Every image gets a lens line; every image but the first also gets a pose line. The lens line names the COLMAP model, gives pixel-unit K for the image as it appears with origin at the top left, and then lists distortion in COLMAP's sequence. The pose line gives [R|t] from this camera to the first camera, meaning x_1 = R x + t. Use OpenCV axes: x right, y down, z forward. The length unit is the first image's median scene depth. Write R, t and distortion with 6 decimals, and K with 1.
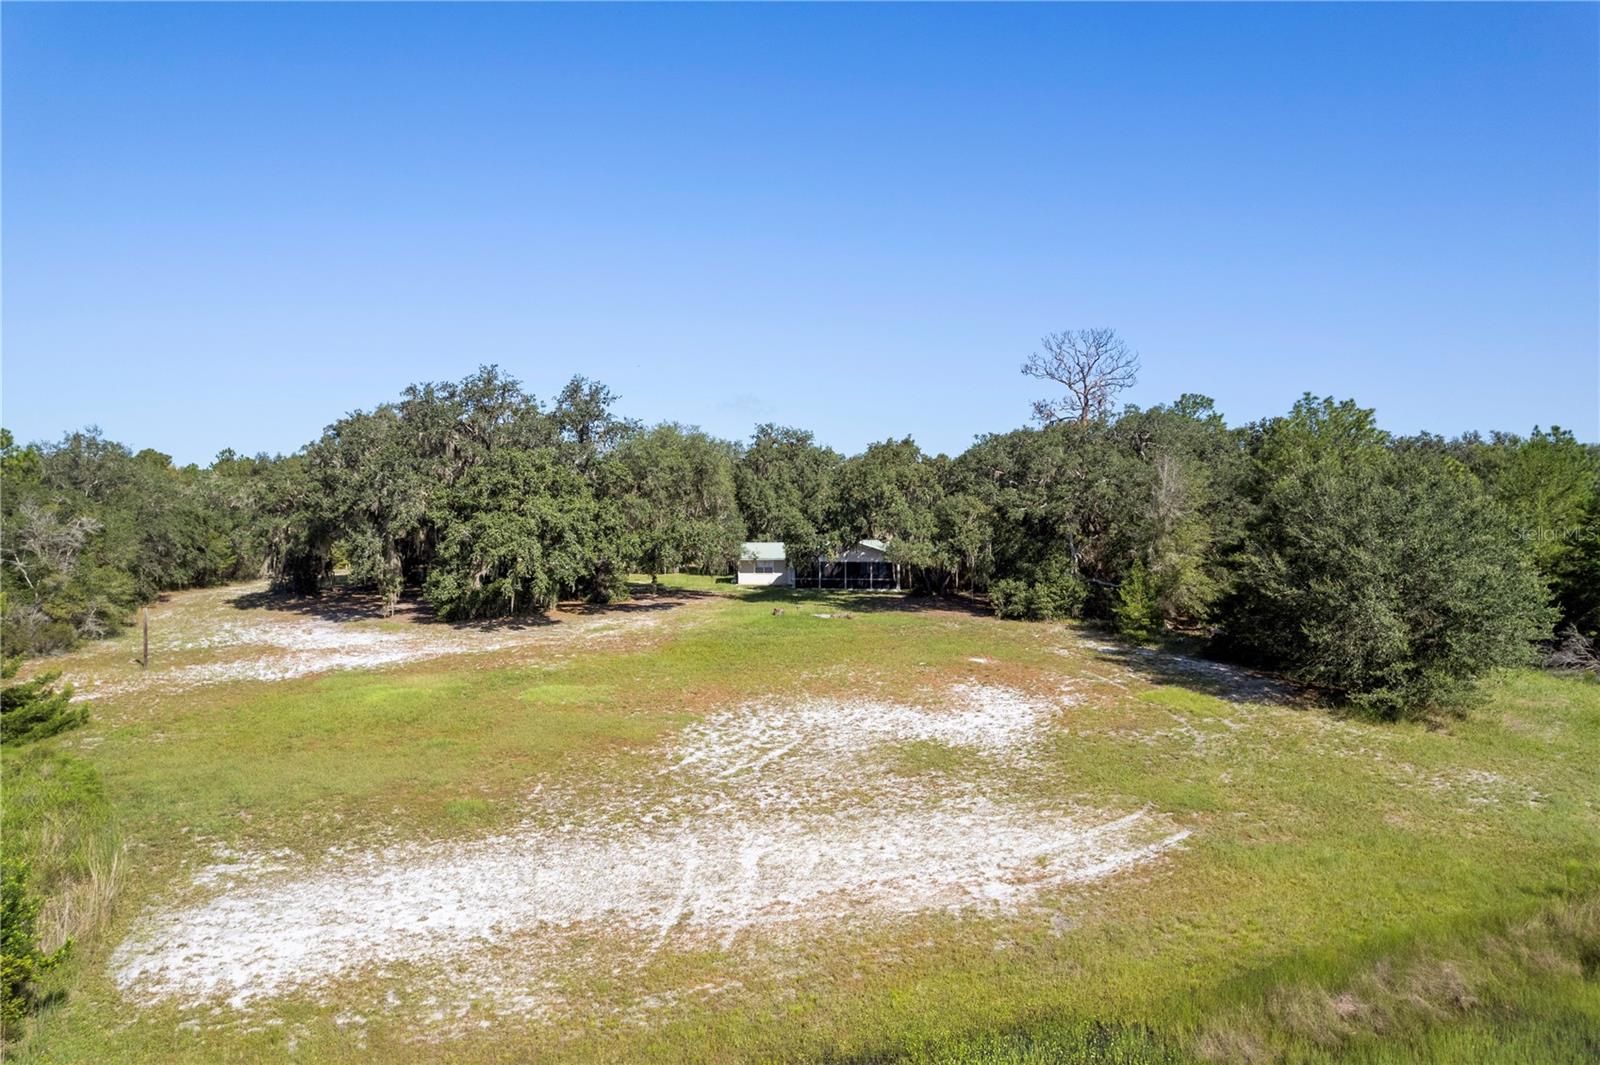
lens RADIAL K [[998.0, 0, 800.3], [0, 998.0, 533.6], [0, 0, 1]] dist [-0.000656, -0.000039]
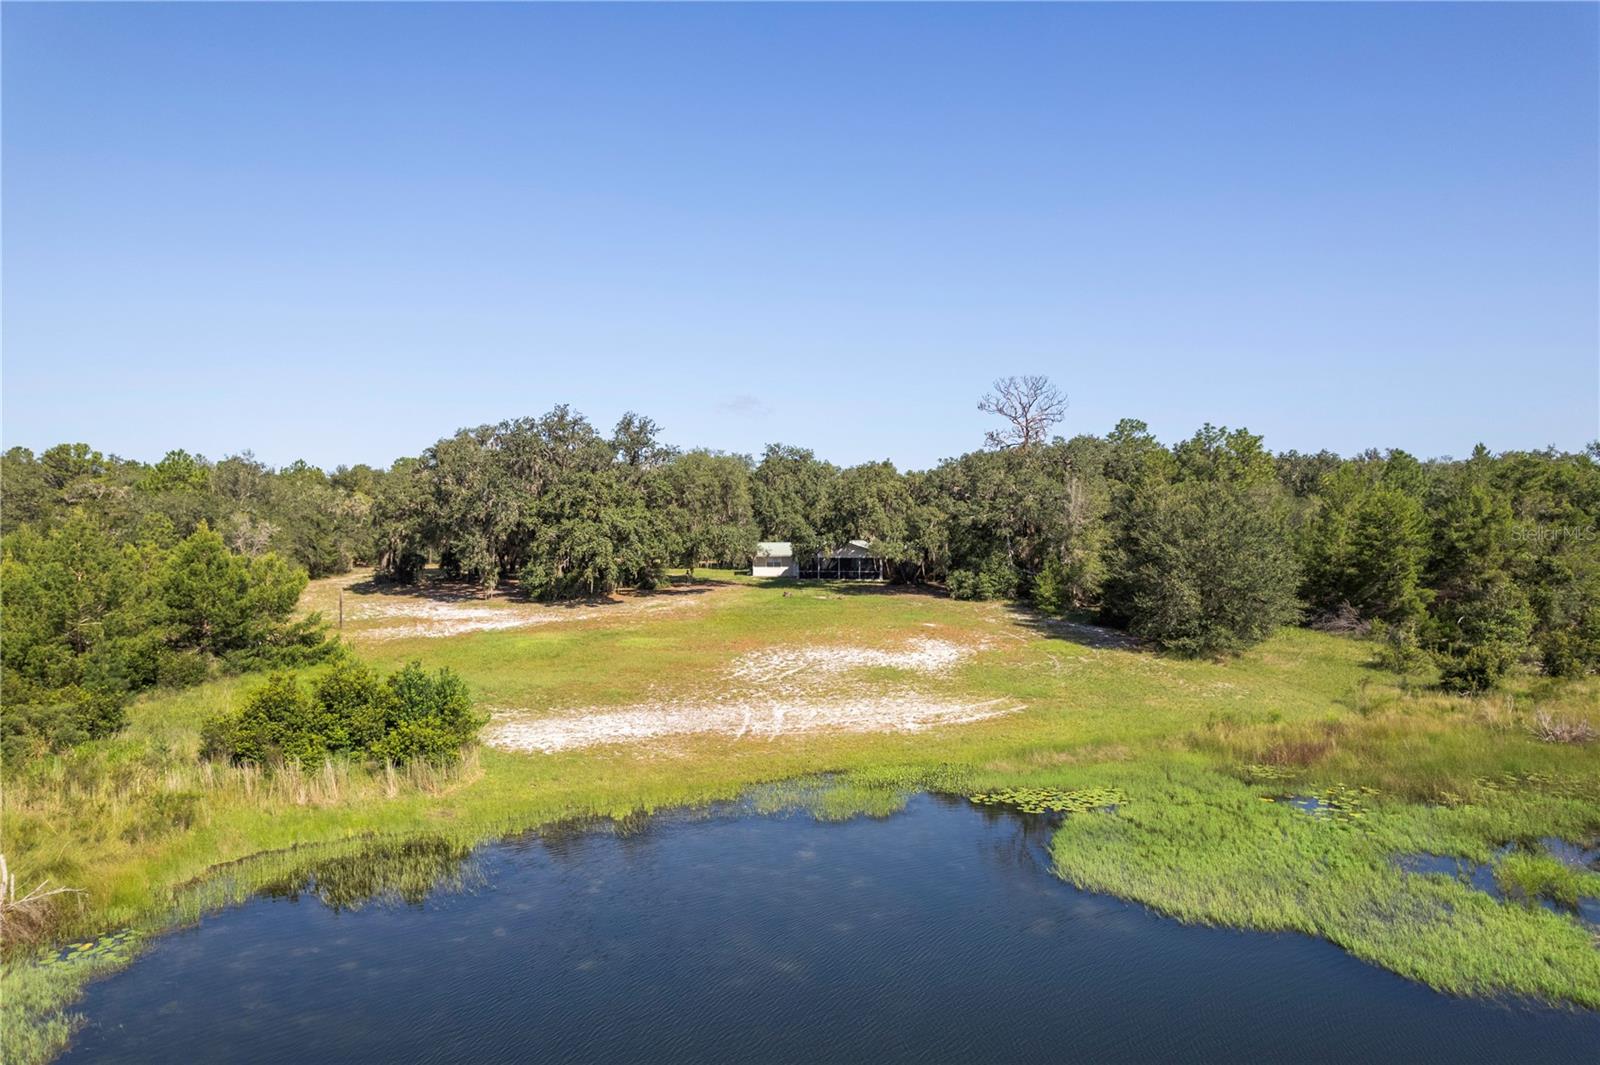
lens RADIAL K [[998.0, 0, 799.5], [0, 998.0, 532.1], [0, 0, 1]] dist [-0.000656, -0.000039]
pose [[0.999999, 0.000818, -0.000938, -0.004493], [-0.000820, 0.999997, -0.002242, -0.001524], [0.000936, 0.002242, 0.999997, -0.330546]]
